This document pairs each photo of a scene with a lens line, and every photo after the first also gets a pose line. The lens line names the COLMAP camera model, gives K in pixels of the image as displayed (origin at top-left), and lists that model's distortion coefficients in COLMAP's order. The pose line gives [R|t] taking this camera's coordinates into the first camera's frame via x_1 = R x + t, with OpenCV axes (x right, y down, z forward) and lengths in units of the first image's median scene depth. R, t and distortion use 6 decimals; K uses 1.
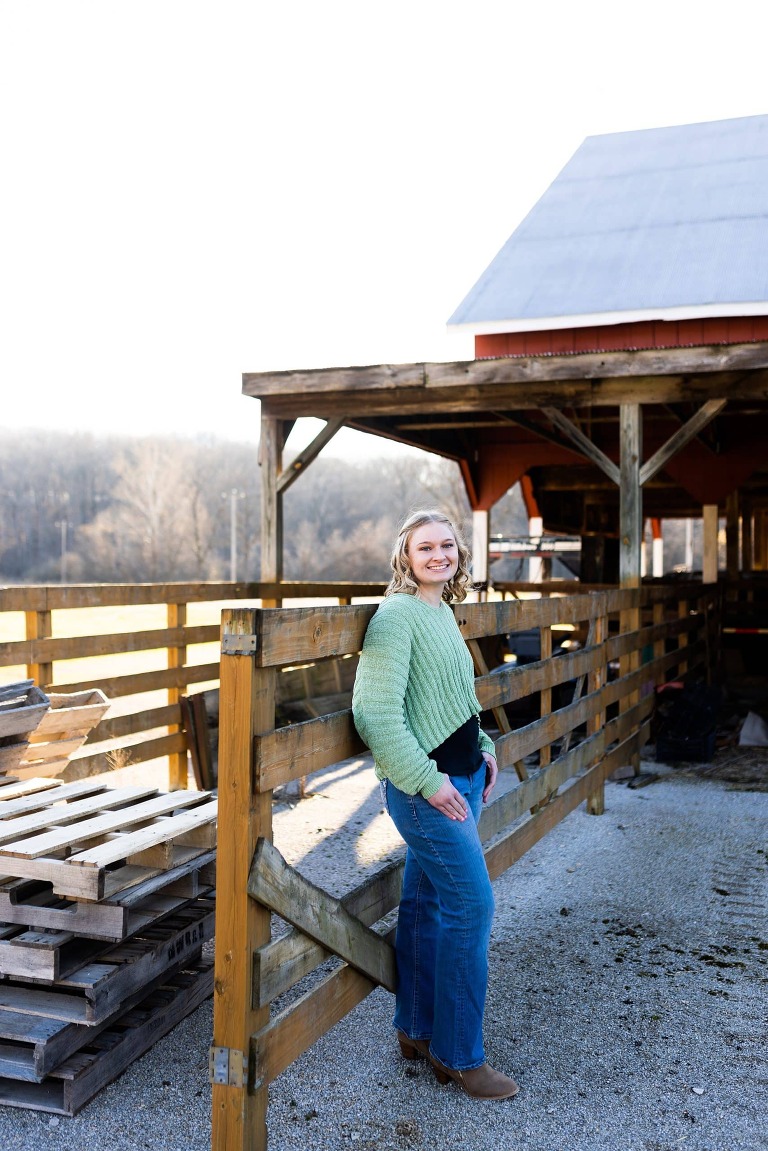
lens RADIAL K [[1209.0, 0, 385.4], [0, 1209.0, 573.9], [0, 0, 1]] dist [0.007446, 0.000000]
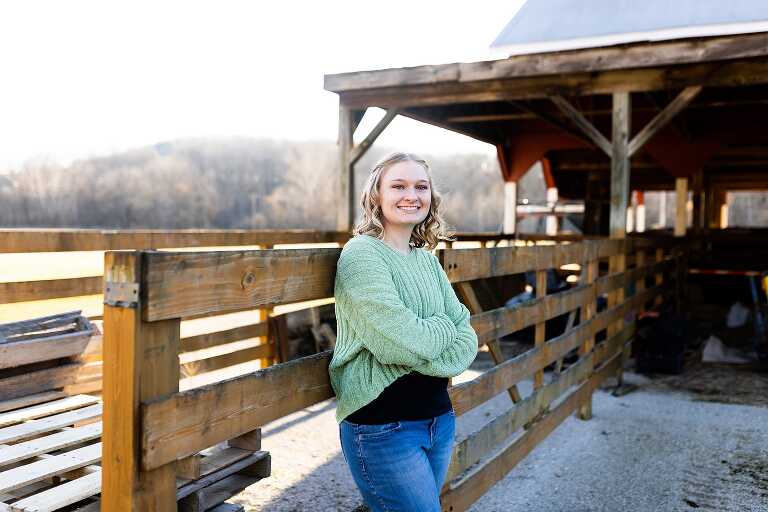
lens RADIAL K [[806.7, 0, 366.6], [0, 806.7, 262.9], [0, 0, 1]] dist [0.007446, 0.000000]
pose [[0.994402, 0.014849, -0.104610, 0.030309], [-0.010287, 0.998978, 0.044020, 0.003136], [0.105157, -0.042697, 0.993539, 0.135519]]
